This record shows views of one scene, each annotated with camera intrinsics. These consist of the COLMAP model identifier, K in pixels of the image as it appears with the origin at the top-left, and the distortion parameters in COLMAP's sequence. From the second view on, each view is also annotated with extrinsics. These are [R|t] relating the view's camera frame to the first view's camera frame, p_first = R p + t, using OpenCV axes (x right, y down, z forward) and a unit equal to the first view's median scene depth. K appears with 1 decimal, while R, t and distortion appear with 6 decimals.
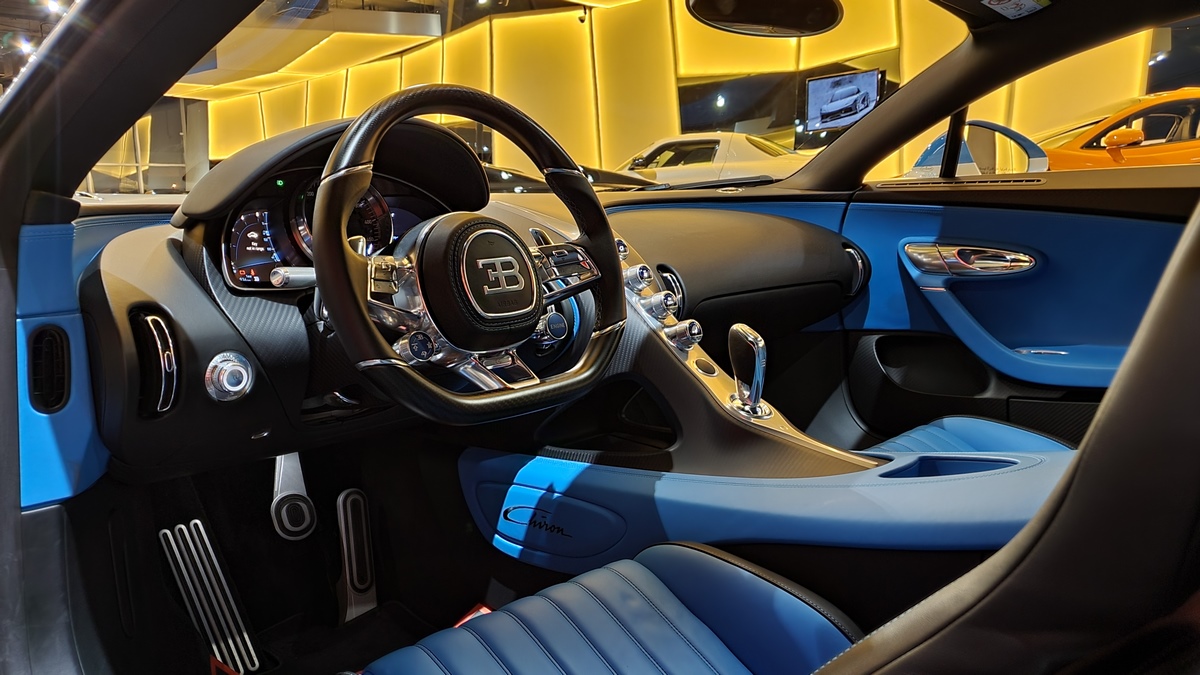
lens RADIAL K [[950.5, 0, 601.1], [0, 950.5, 330.7], [0, 0, 1]] dist [0.012139, 0.020539]
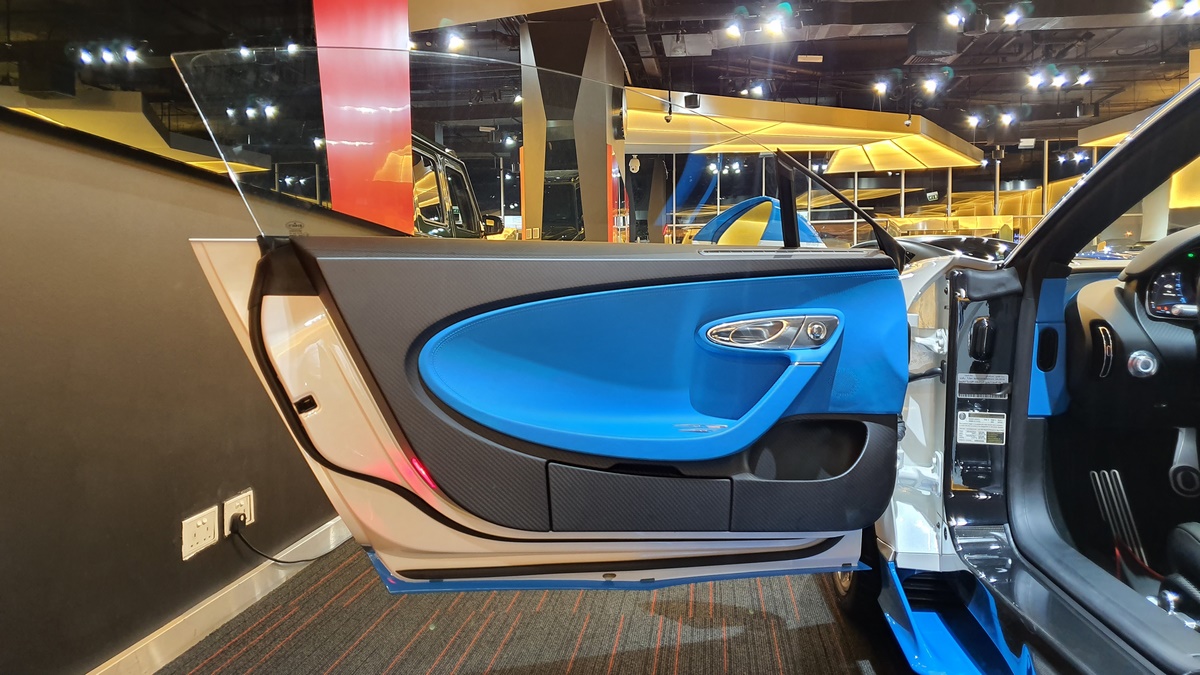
lens RADIAL K [[950.5, 0, 596.3], [0, 950.5, 335.5], [0, 0, 1]] dist [0.012139, 0.020539]
pose [[0.602897, 0.064443, -0.795212, 0.363967], [-0.104632, 0.994510, 0.001267, 0.086796], [0.790928, 0.082441, 0.606330, -0.792092]]
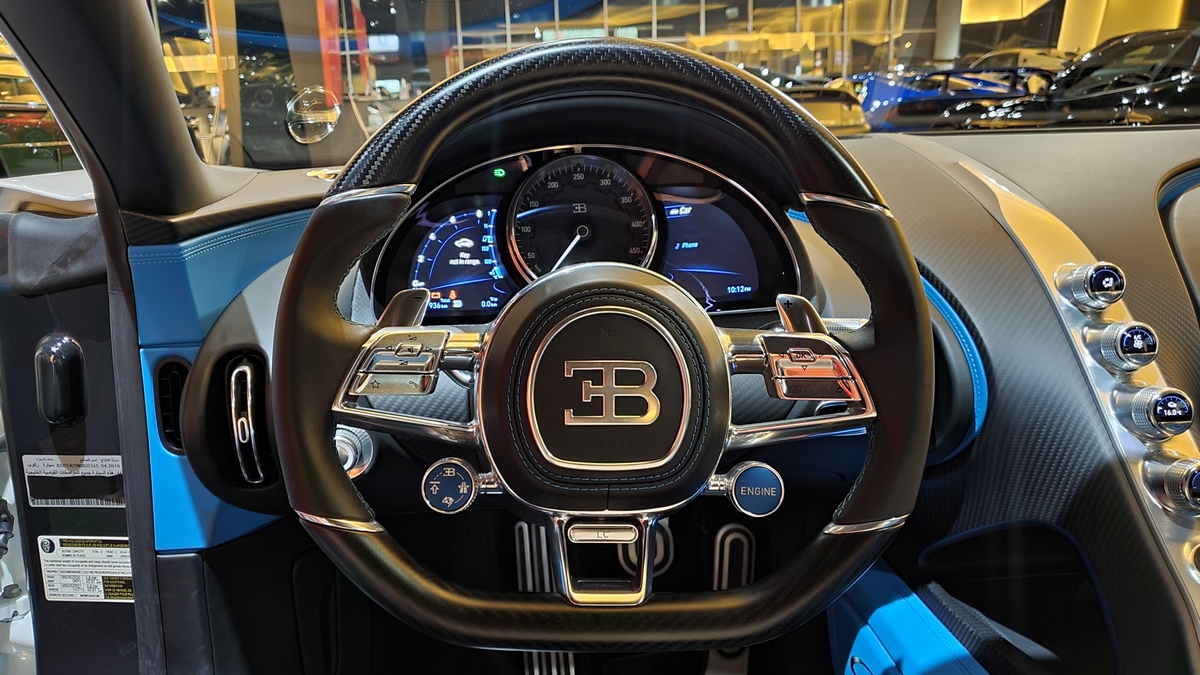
lens RADIAL K [[950.5, 0, 603.8], [0, 950.5, 335.7], [0, 0, 1]] dist [0.012139, 0.020539]
pose [[0.731502, 0.166578, -0.661178, 0.216039], [-0.073822, 0.983347, 0.166071, -0.158230], [0.677831, -0.072672, 0.731618, 0.514457]]
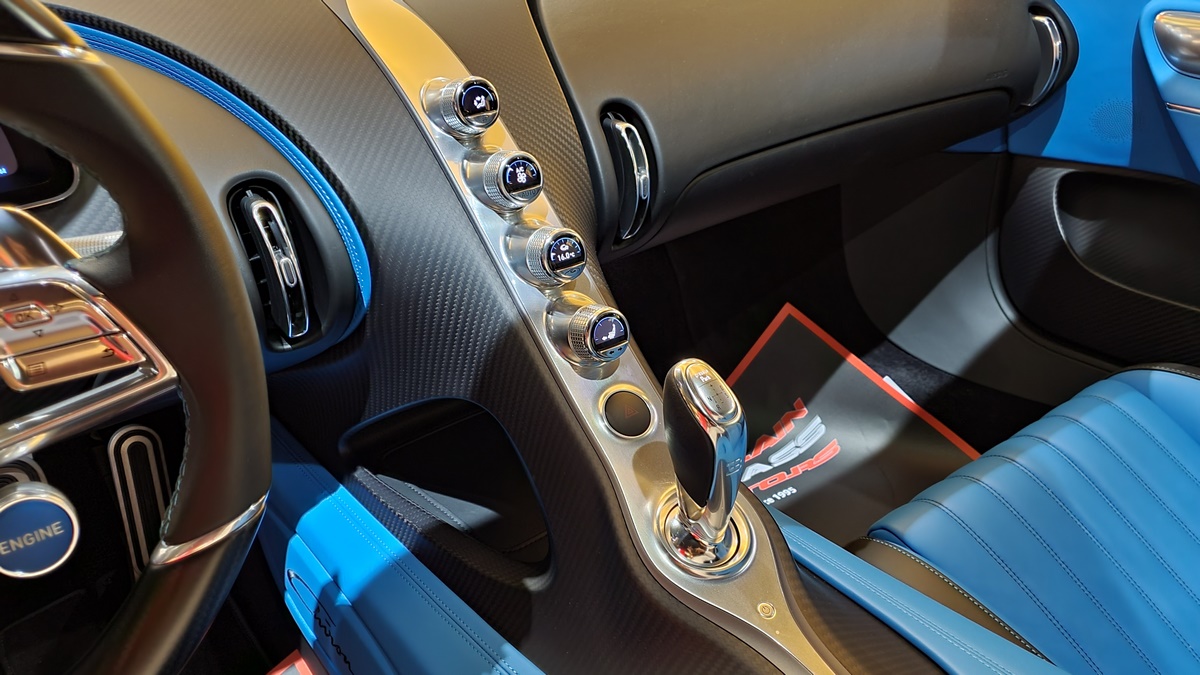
lens RADIAL K [[950.5, 0, 618.0], [0, 950.5, 329.1], [0, 0, 1]] dist [0.012139, 0.020539]
pose [[0.988717, 0.084253, -0.123858, 0.183563], [-0.033789, 0.930963, 0.363546, -0.189174], [0.145937, -0.355259, 0.923306, 0.702446]]
